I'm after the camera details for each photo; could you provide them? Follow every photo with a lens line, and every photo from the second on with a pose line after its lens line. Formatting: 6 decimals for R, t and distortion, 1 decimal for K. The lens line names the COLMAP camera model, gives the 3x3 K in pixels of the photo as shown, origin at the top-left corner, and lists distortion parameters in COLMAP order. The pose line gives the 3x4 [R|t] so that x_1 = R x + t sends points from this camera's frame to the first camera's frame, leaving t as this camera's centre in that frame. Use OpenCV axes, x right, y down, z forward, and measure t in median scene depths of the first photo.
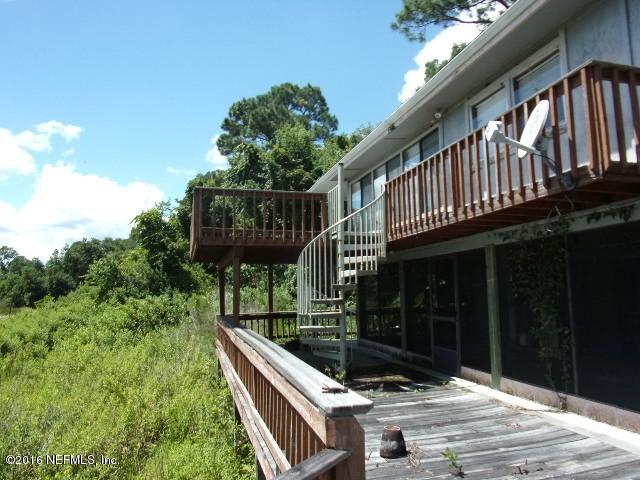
lens RADIAL K [[473.8, 0, 320.9], [0, 473.8, 243.6], [0, 0, 1]] dist [-0.024649, 0.022386]
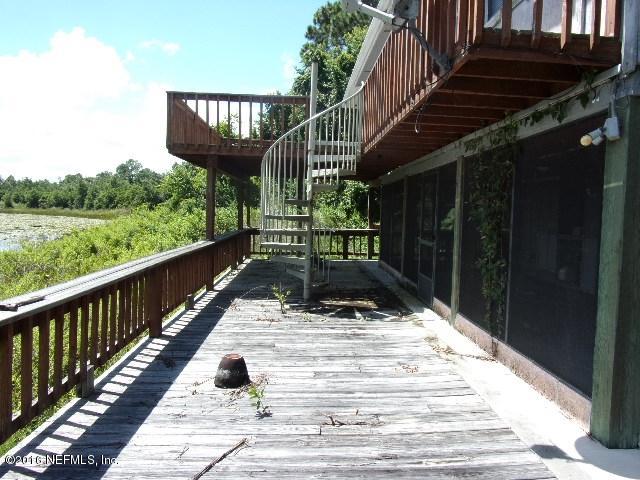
lens RADIAL K [[473.8, 0, 344.5], [0, 473.8, 236.0], [0, 0, 1]] dist [-0.024649, 0.022386]
pose [[0.972914, 0.053038, -0.224999, 0.338131], [-0.017896, 0.987684, 0.155437, 0.013490], [0.230472, -0.147200, 0.961881, 0.133602]]
